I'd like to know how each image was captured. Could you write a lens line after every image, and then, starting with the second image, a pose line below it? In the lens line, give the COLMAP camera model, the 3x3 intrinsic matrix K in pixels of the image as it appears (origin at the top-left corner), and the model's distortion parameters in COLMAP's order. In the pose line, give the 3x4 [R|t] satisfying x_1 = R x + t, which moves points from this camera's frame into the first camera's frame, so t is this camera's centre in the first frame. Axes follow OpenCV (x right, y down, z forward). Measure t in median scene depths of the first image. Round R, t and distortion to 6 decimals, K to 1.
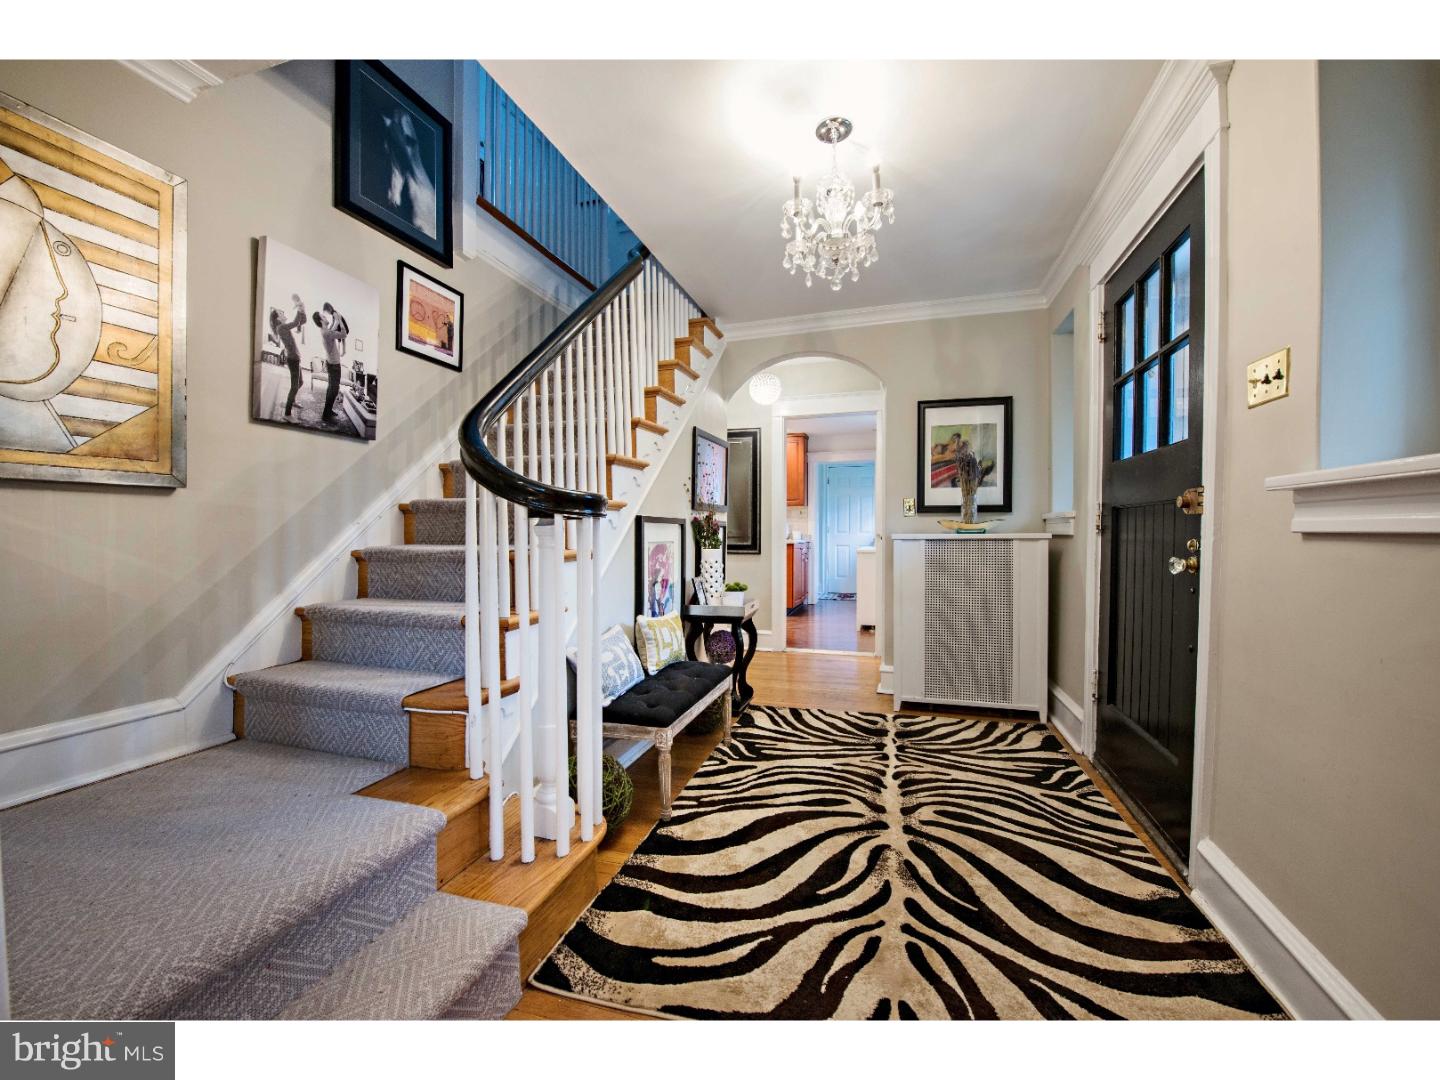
lens RADIAL K [[574.6, 0, 720.0], [0, 574.6, 540.0], [0, 0, 1]] dist [-0.023722, -0.000146]
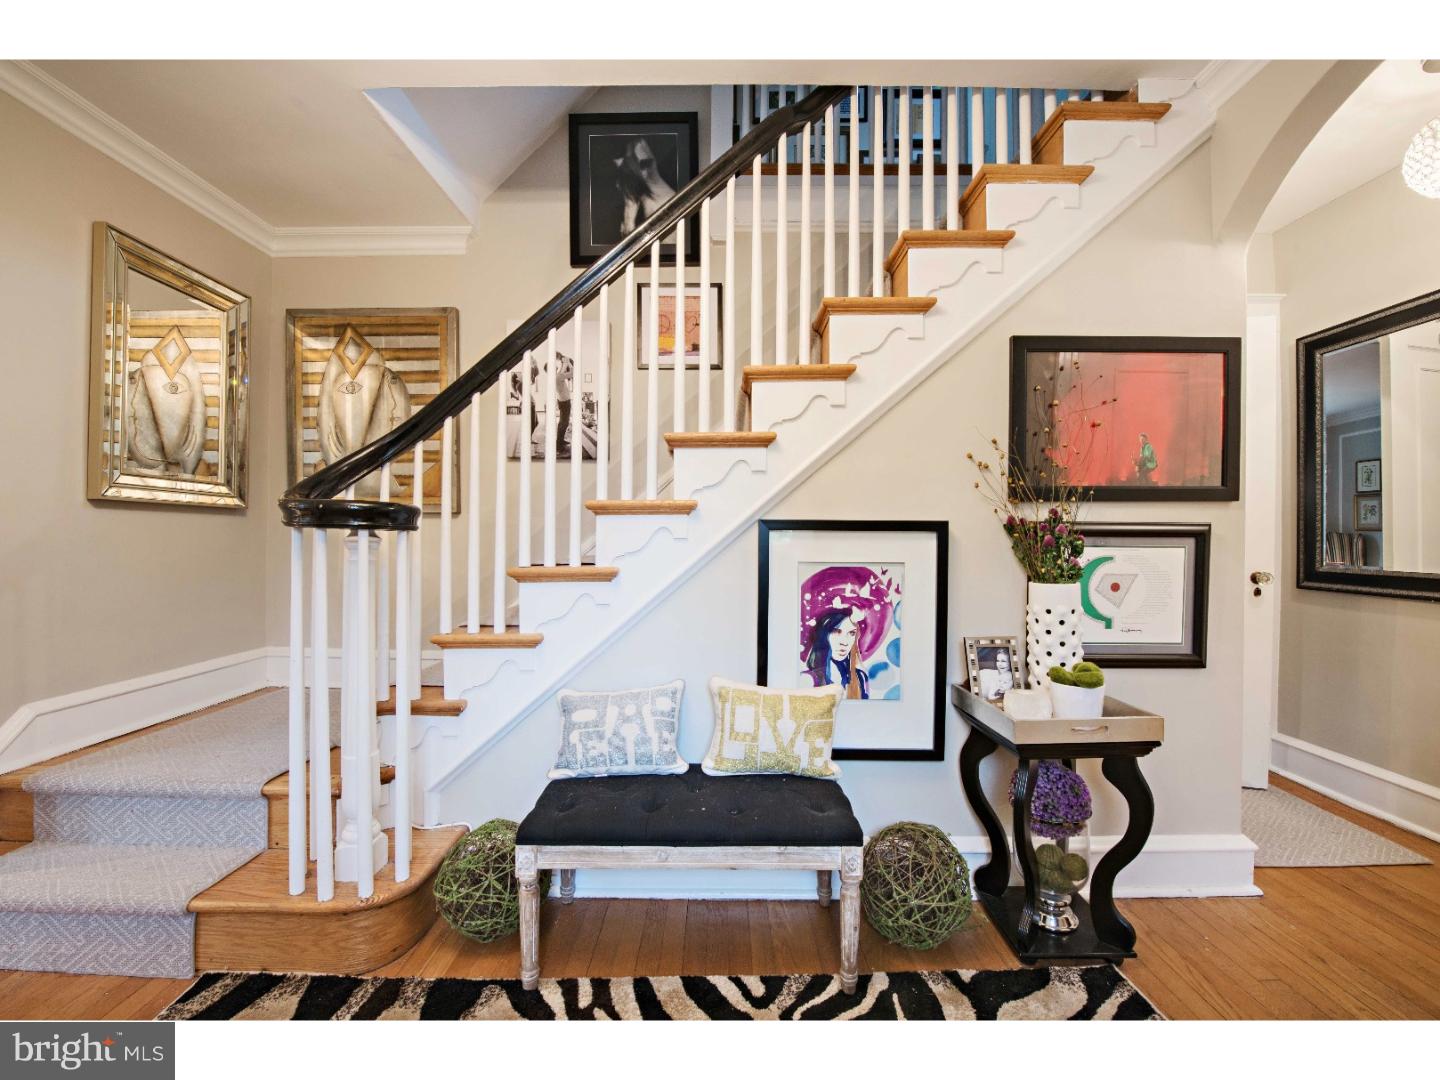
lens RADIAL K [[574.6, 0, 720.0], [0, 574.6, 540.0], [0, 0, 1]] dist [-0.023722, -0.000146]
pose [[0.297413, 0.002890, -0.954745, 0.489156], [-0.016203, 0.999867, -0.002020, -0.019911], [0.954611, 0.016071, 0.297420, 0.838889]]
